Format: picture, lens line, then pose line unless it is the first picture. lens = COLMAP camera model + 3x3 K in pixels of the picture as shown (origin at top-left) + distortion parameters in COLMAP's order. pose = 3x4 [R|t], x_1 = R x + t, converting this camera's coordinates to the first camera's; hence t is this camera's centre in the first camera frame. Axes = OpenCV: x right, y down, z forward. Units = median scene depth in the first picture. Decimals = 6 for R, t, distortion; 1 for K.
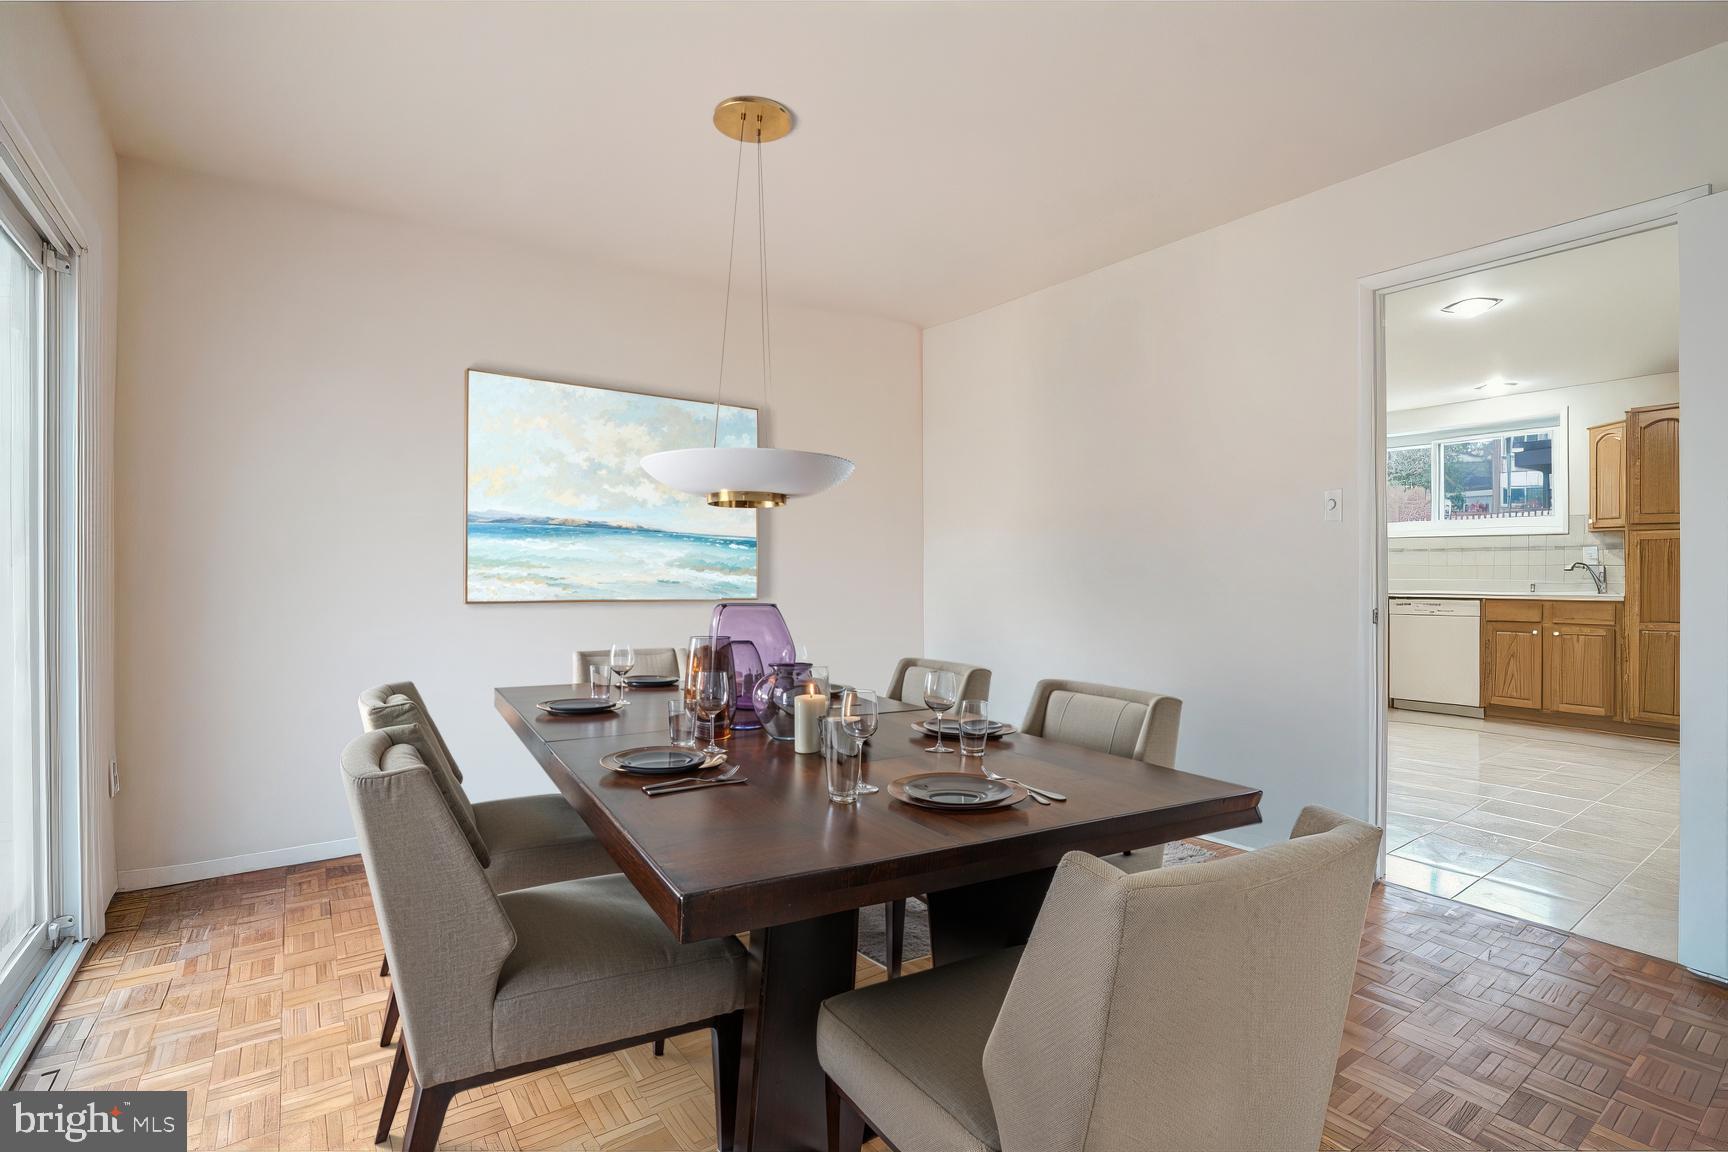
lens RADIAL K [[806.2, 0, 867.1], [0, 806.2, 576.3], [0, 0, 1]] dist [-0.002076, -0.000363]
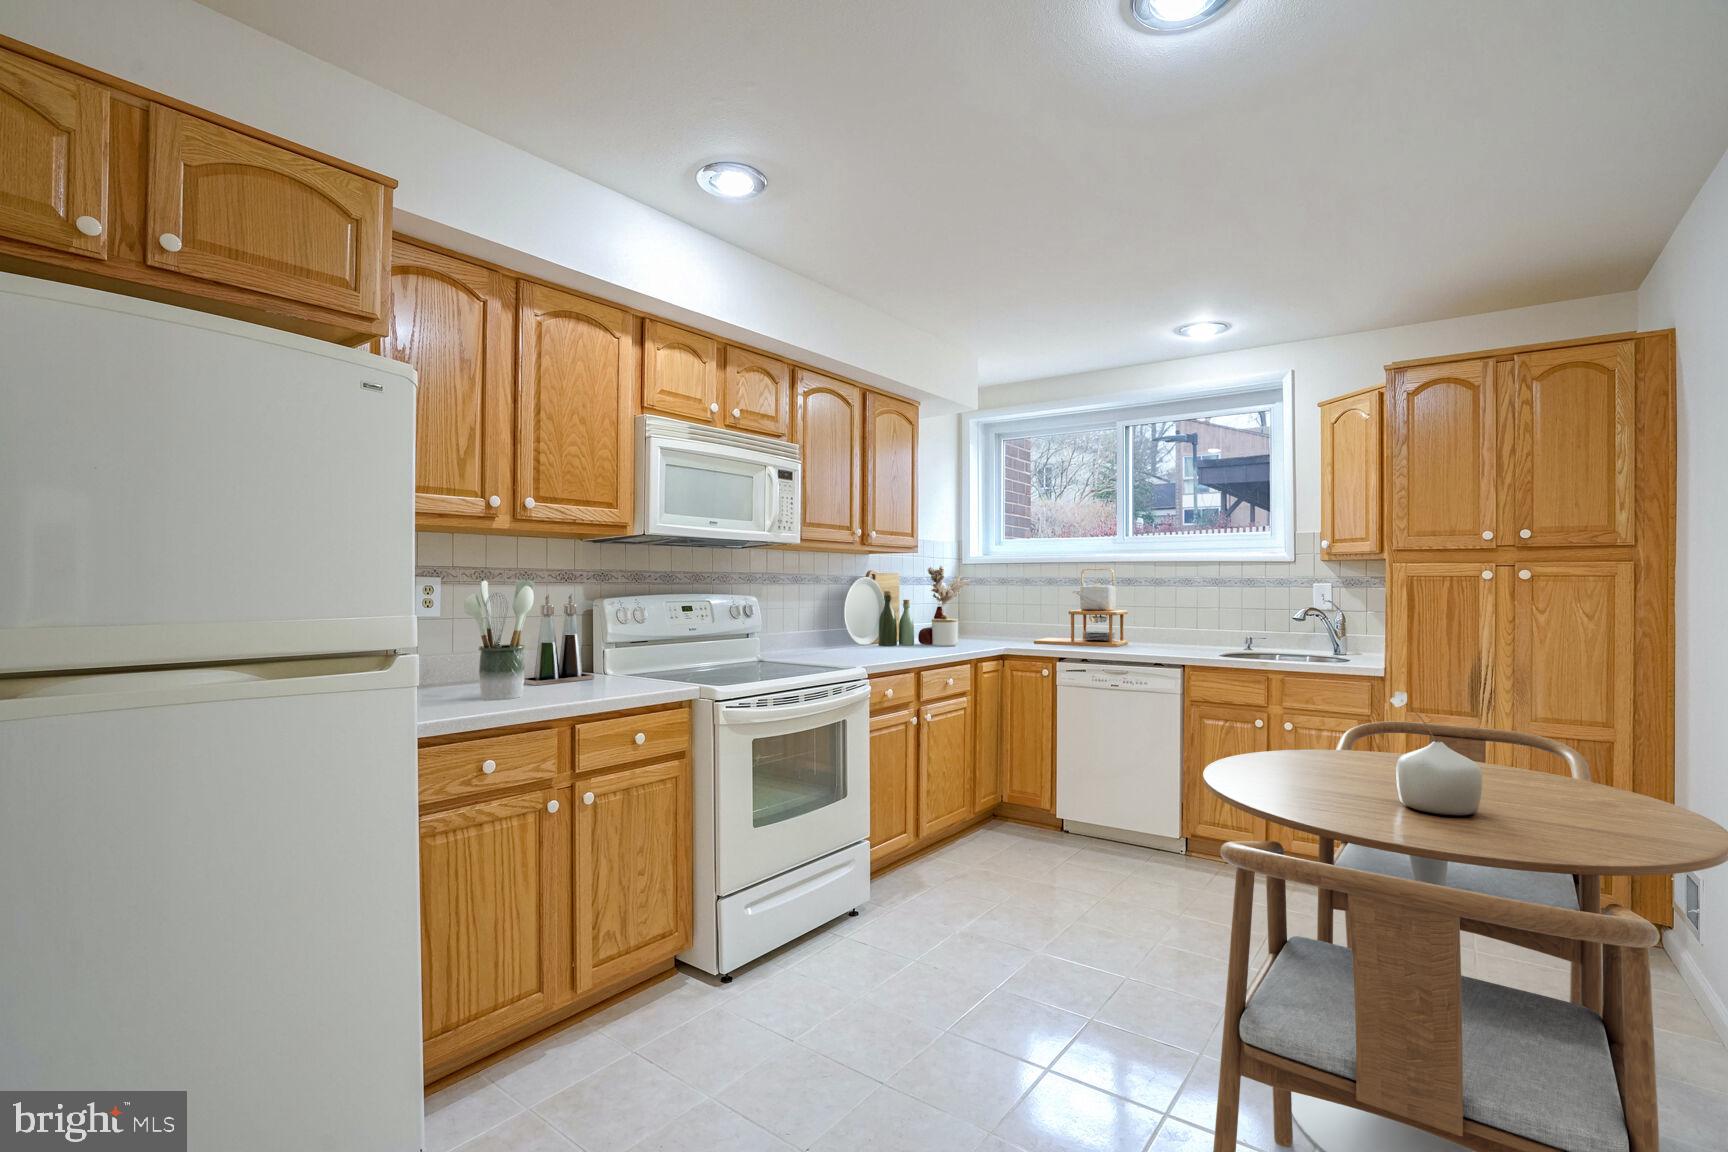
lens RADIAL K [[806.2, 0, 864.5], [0, 806.2, 577.7], [0, 0, 1]] dist [-0.002076, -0.000363]
pose [[0.957068, 0.005489, 0.289811, 0.350135], [-0.003490, 0.999966, -0.007413, -0.034661], [-0.289842, 0.006083, 0.957055, 0.480325]]
